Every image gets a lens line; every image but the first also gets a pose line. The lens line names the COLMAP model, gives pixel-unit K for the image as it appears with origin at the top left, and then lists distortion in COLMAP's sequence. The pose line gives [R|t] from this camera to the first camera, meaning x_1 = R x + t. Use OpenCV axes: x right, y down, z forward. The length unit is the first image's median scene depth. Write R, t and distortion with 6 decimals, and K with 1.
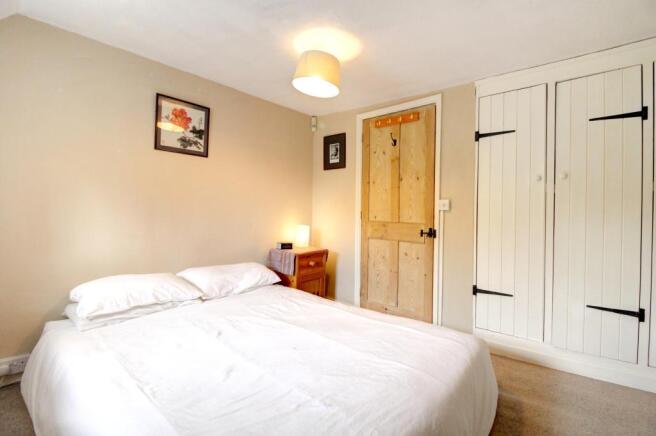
lens RADIAL K [[312.8, 0, 333.5], [0, 312.8, 213.0], [0, 0, 1]] dist [-0.033103, -0.000537]
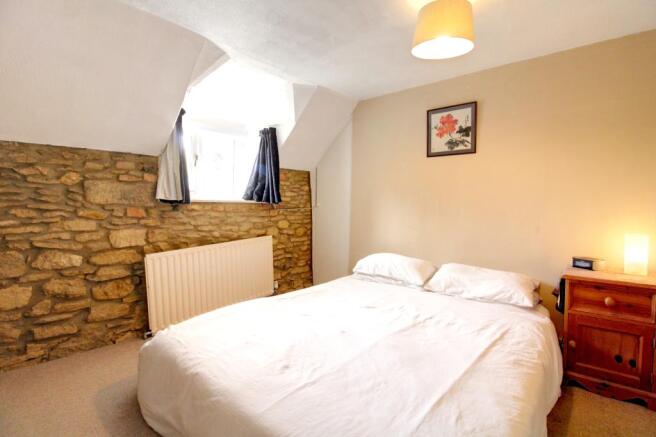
lens RADIAL K [[312.8, 0, 333.5], [0, 312.8, 213.5], [0, 0, 1]] dist [-0.033103, -0.000537]
pose [[-0.039021, 0.008973, -0.999198, 0.611071], [-0.016524, 0.999817, 0.009624, 0.007186], [0.999102, 0.016886, -0.038866, 0.637069]]
